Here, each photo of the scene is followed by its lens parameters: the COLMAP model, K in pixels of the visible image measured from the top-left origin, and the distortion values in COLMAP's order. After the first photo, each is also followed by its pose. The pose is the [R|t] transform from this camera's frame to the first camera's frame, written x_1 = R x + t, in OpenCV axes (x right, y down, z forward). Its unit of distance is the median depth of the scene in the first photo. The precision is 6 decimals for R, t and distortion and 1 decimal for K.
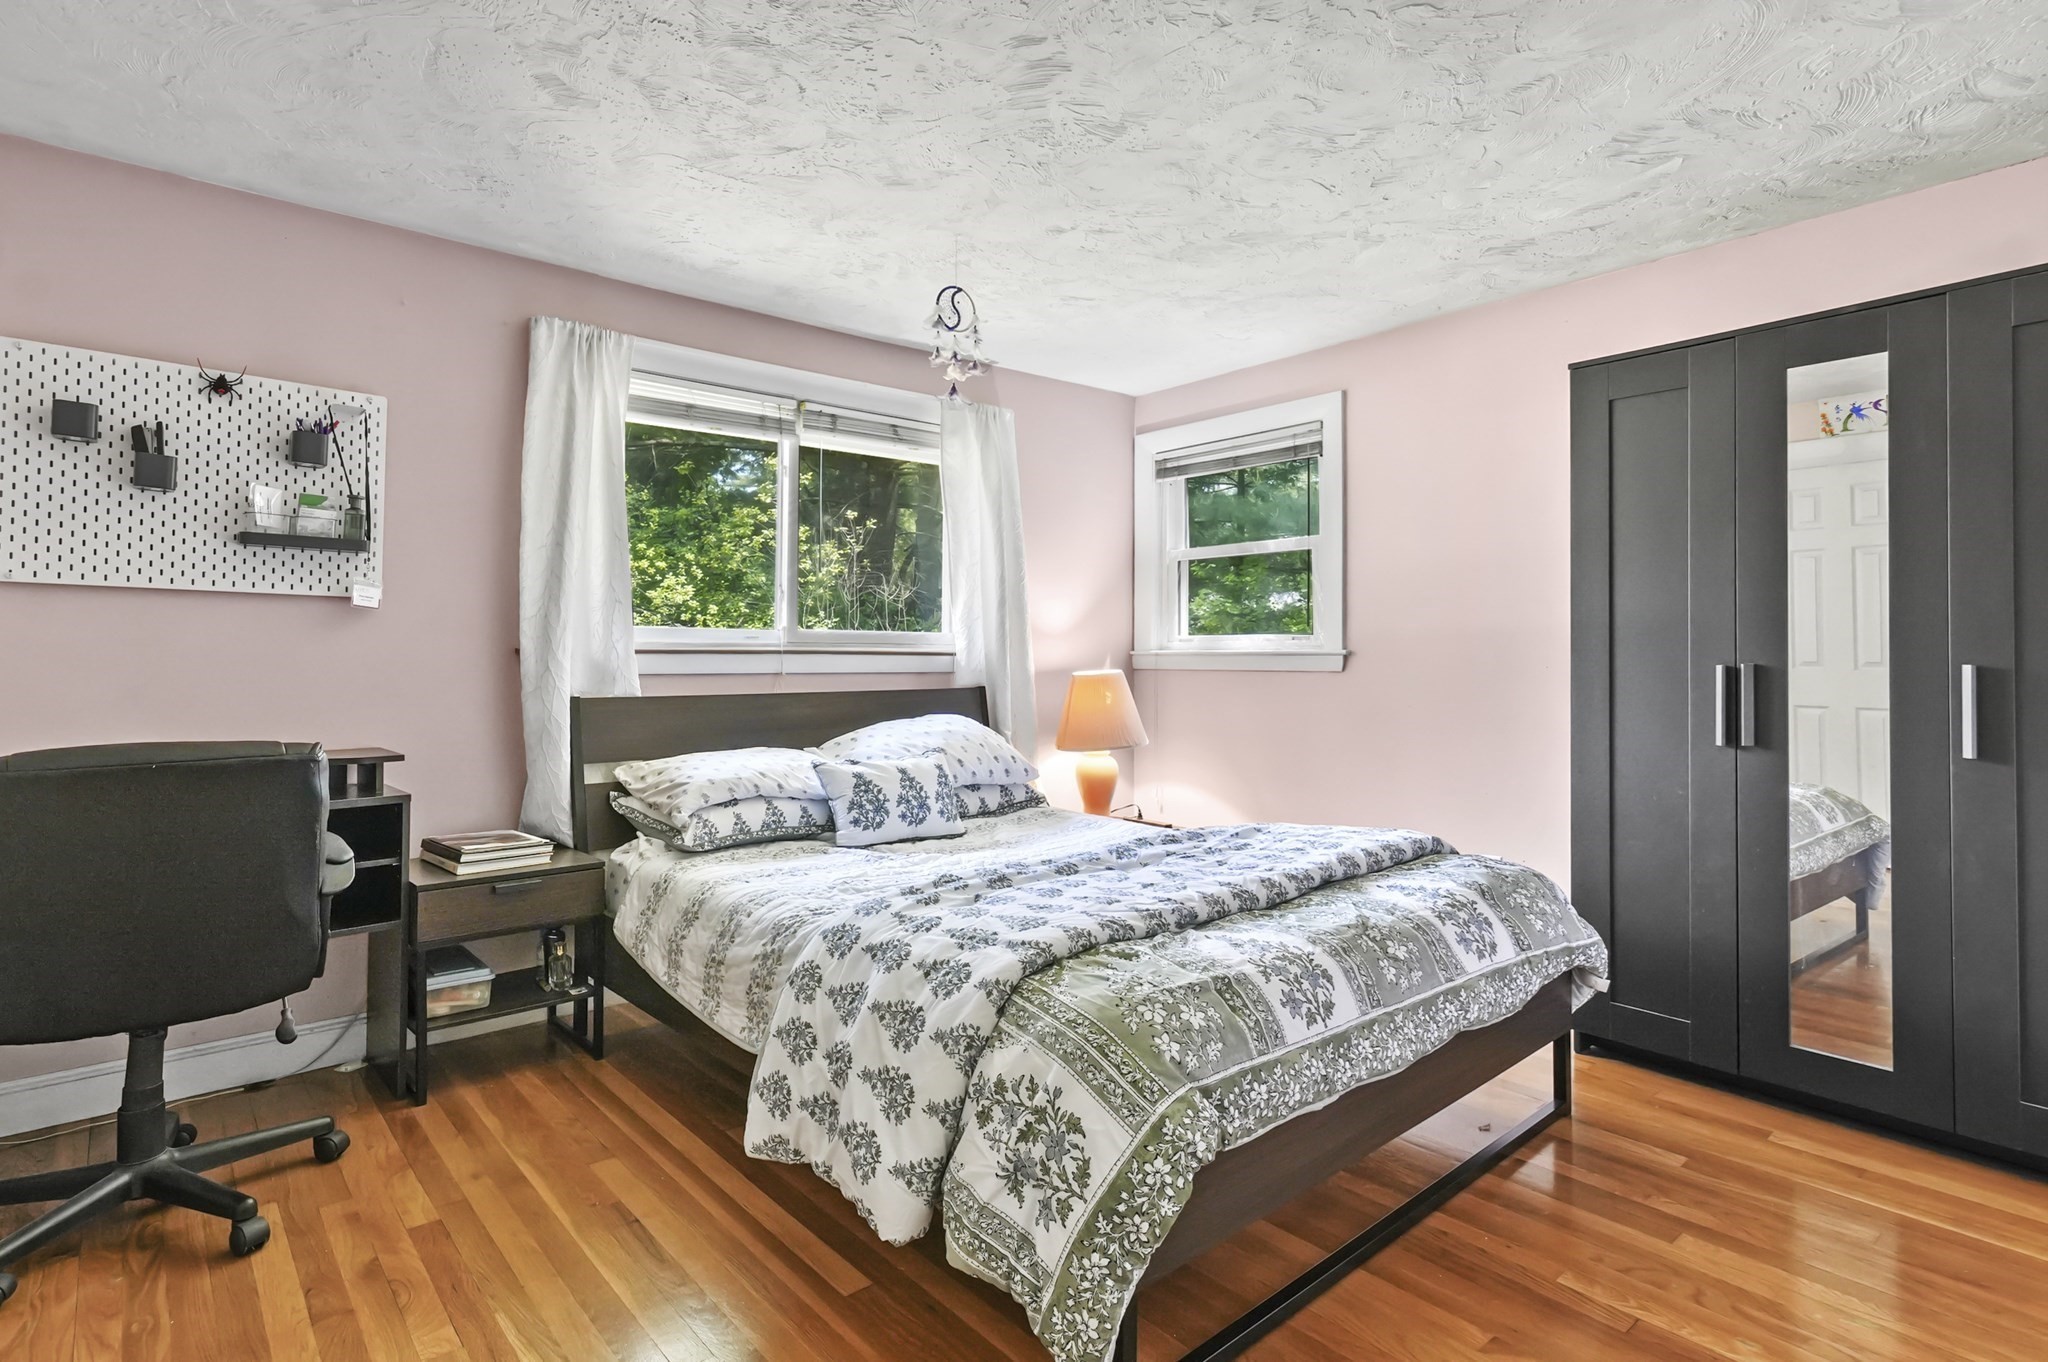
lens RADIAL K [[1017.0, 0, 1015.4], [0, 1017.0, 651.3], [0, 0, 1]] dist [-0.005244, 0.010801]
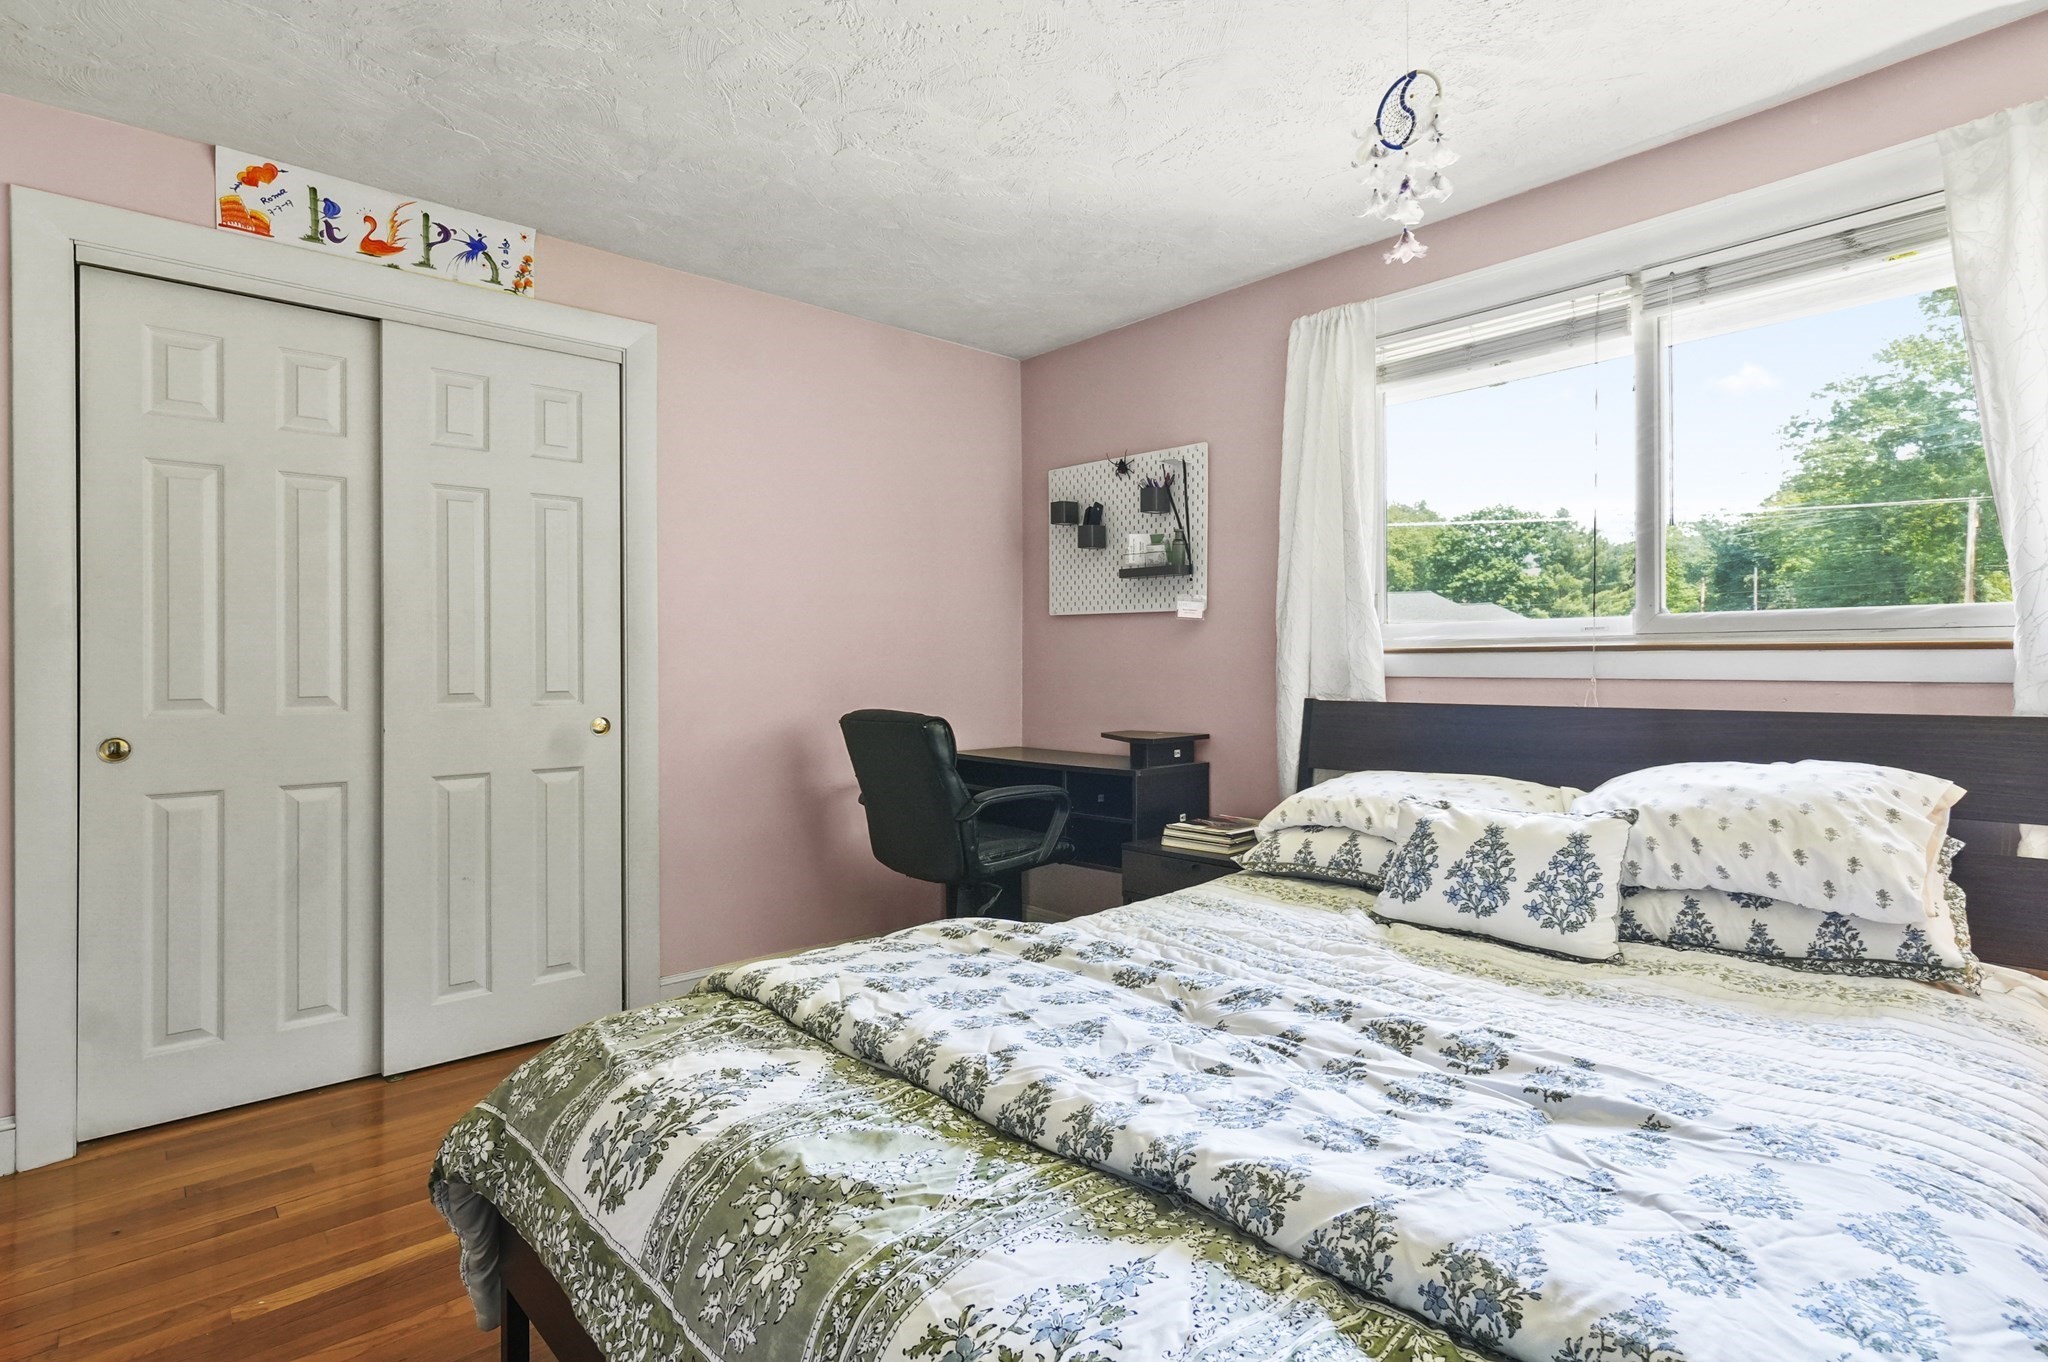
lens RADIAL K [[1017.0, 0, 1018.6], [0, 1017.0, 662.2], [0, 0, 1]] dist [-0.005244, 0.010801]
pose [[0.042493, 0.000343, -0.999097, 0.844373], [0.013084, 0.999914, 0.000900, 0.008371], [0.999011, -0.013111, 0.042485, 1.073942]]
